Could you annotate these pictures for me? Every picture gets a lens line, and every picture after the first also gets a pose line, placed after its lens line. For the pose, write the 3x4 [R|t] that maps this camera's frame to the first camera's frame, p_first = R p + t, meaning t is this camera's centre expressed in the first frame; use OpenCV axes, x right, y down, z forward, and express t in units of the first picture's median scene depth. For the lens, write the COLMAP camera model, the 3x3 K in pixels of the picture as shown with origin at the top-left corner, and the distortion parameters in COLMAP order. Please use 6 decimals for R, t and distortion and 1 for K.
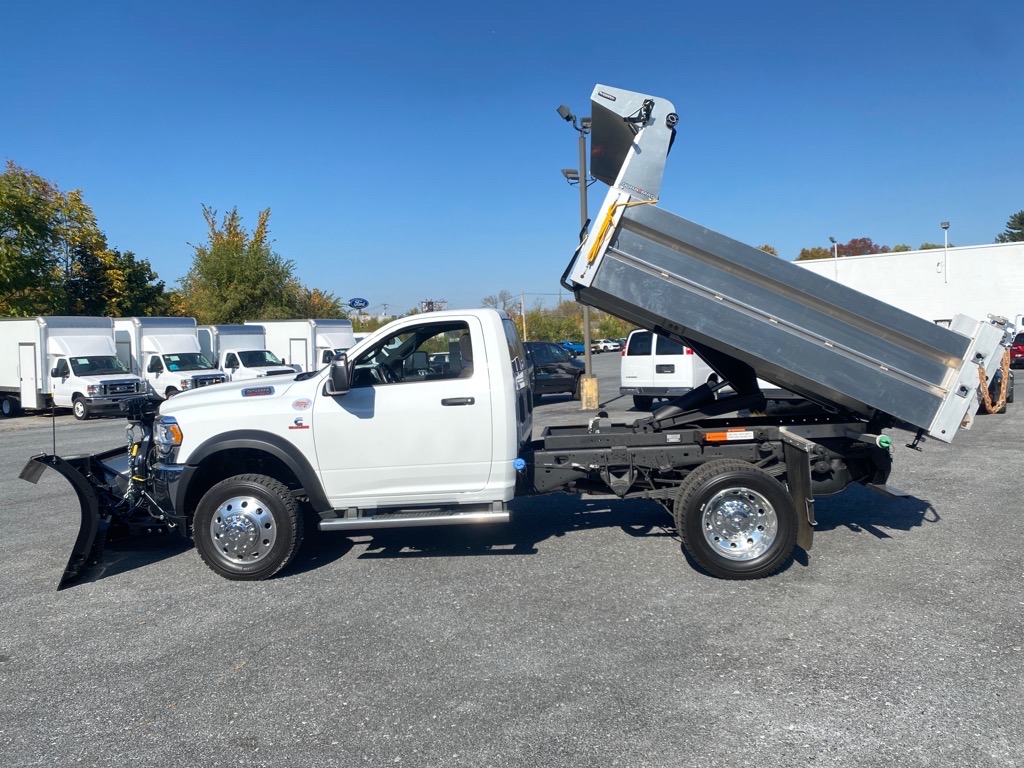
lens RADIAL K [[772.8, 0, 507.0], [0, 772.8, 380.7], [0, 0, 1]] dist [0.002999, -0.013333]
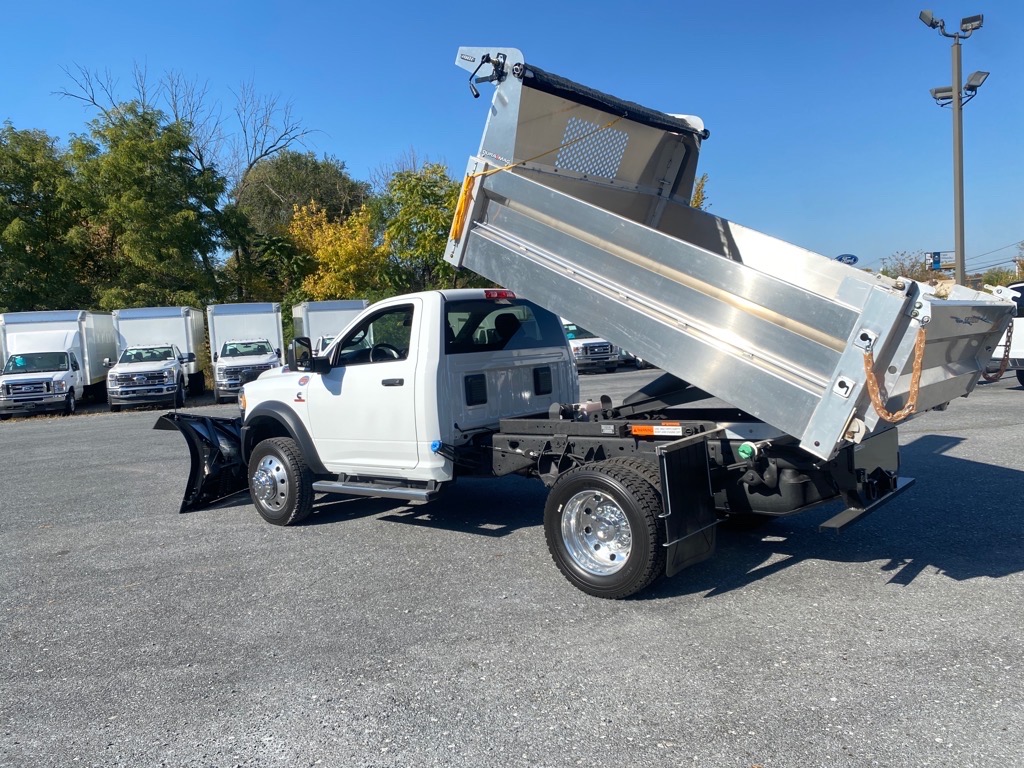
lens RADIAL K [[772.8, 0, 517.7], [0, 772.8, 392.8], [0, 0, 1]] dist [0.002999, -0.013333]
pose [[0.826061, 0.034419, -0.562529, 0.667588], [0.002638, 0.997886, 0.064930, -0.025910], [0.563575, -0.055120, 0.824224, 0.233113]]
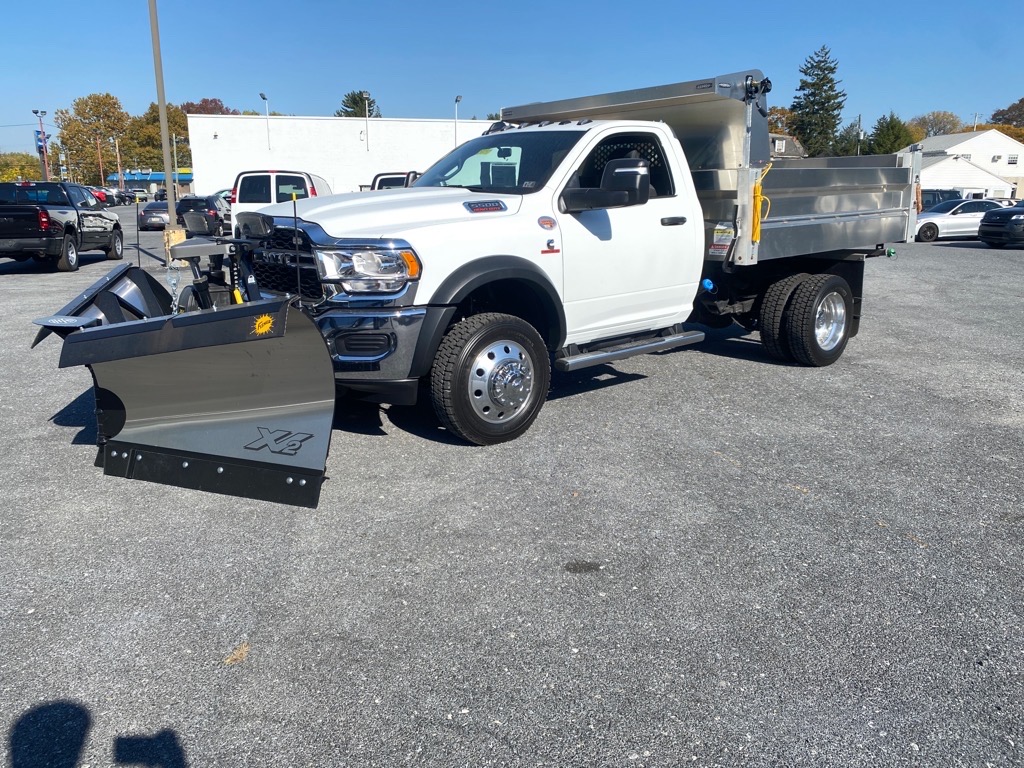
lens RADIAL K [[772.8, 0, 504.3], [0, 772.8, 381.7], [0, 0, 1]] dist [0.002999, -0.013333]
pose [[0.715631, -0.124725, 0.687252, -0.910184], [0.002891, 0.984448, 0.175650, 0.053586], [-0.698472, -0.123714, 0.704863, 0.442283]]
